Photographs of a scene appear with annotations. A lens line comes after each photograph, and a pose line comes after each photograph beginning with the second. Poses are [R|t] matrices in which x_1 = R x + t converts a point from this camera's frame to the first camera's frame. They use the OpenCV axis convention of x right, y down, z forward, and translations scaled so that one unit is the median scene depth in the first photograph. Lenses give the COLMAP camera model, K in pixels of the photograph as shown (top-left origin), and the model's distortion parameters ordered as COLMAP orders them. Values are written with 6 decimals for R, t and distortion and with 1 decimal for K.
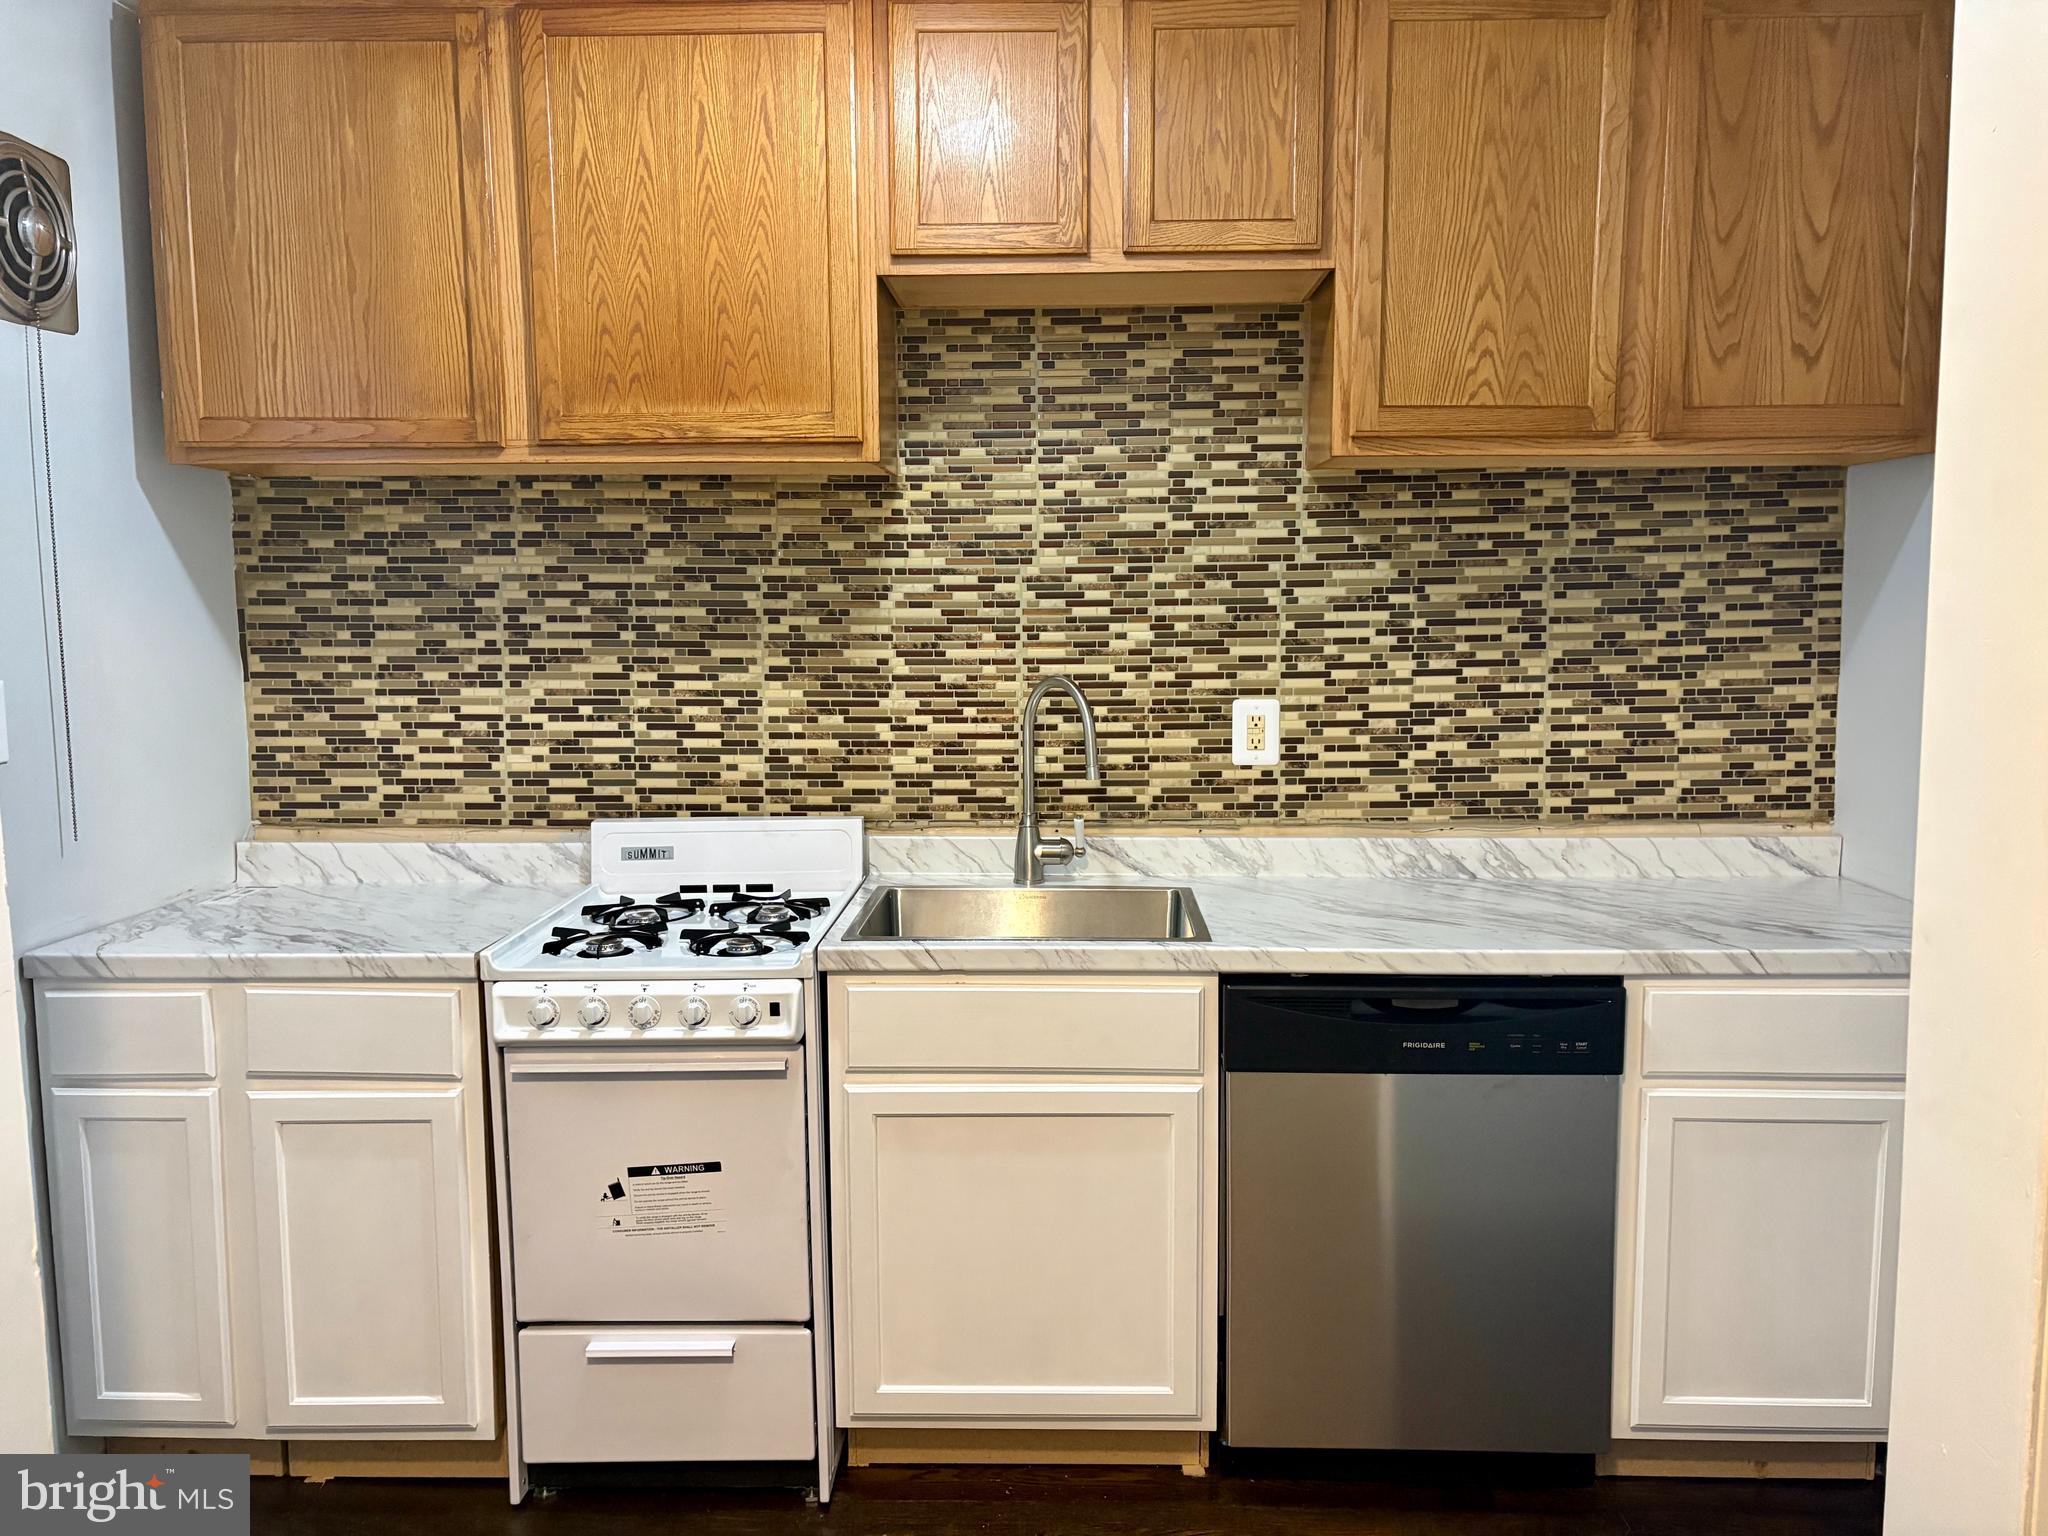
lens RADIAL K [[1493.4, 0, 1038.3], [0, 1493.4, 764.5], [0, 0, 1]] dist [0.043449, -0.055889]
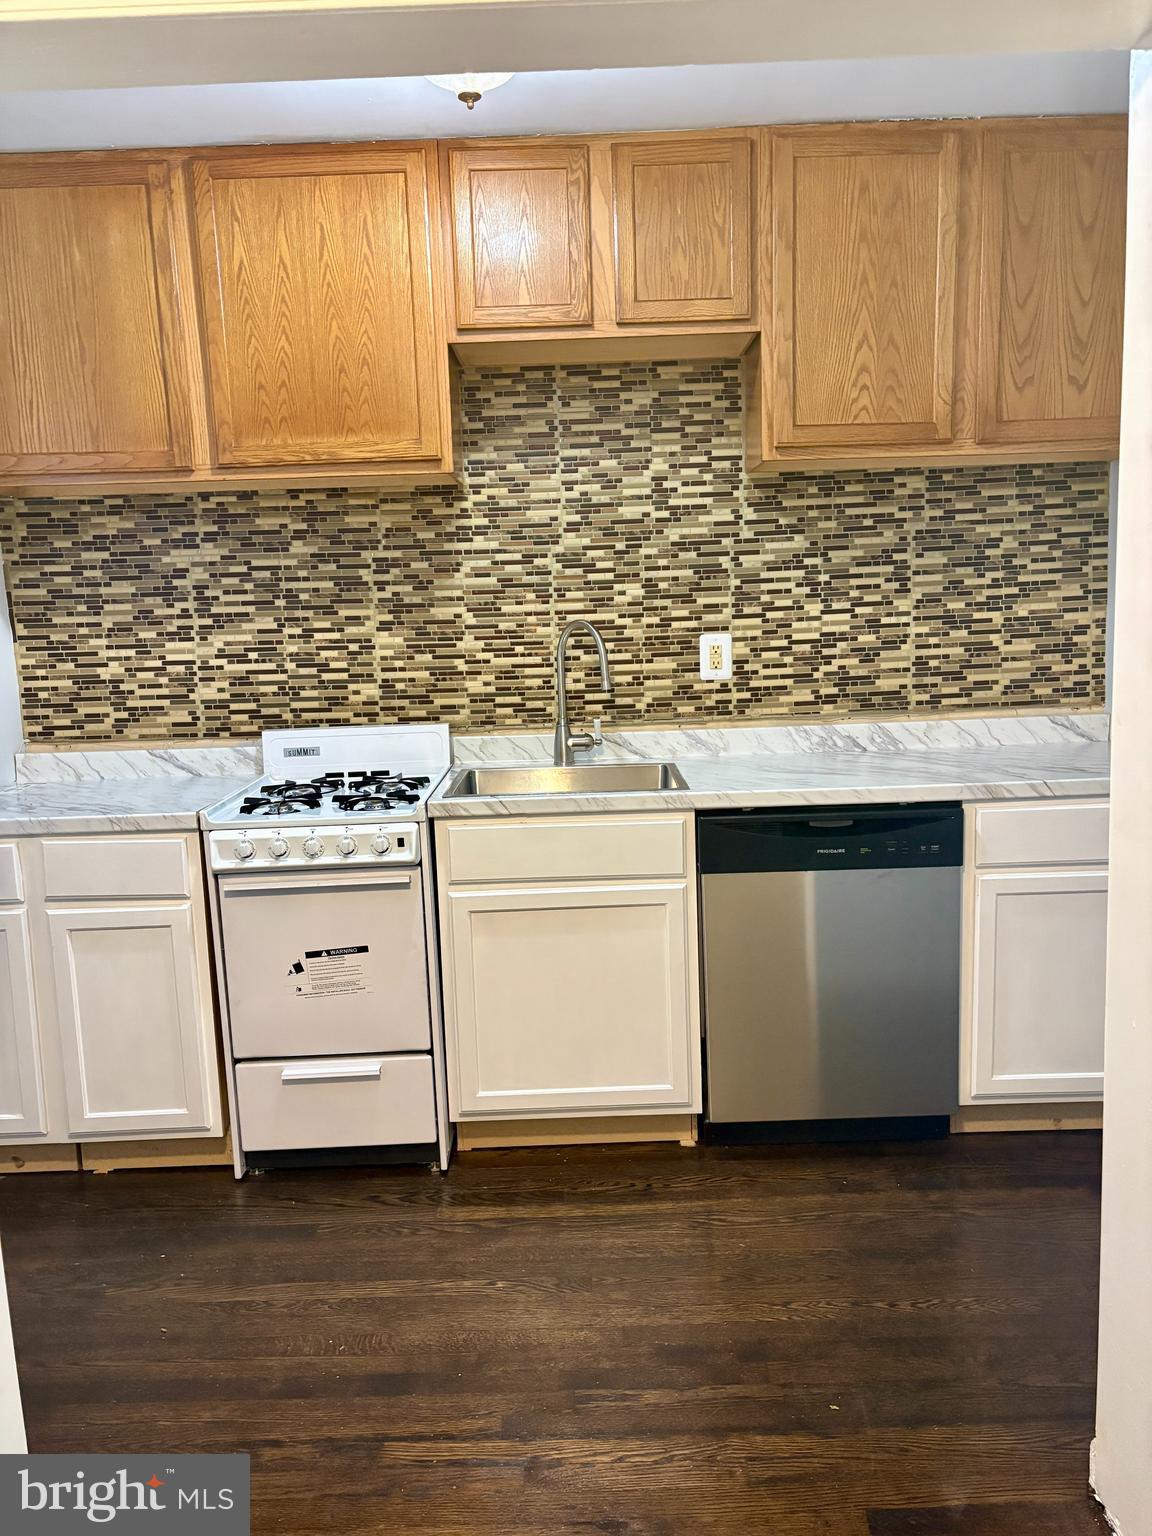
lens RADIAL K [[1120.0, 0, 587.2], [0, 1120.0, 775.6], [0, 0, 1]] dist [0.043449, -0.055889]
pose [[0.999079, -0.033422, 0.026922, -0.013467], [0.032190, 0.998469, 0.044976, 0.041158], [-0.028384, -0.044068, 0.998625, -0.097068]]
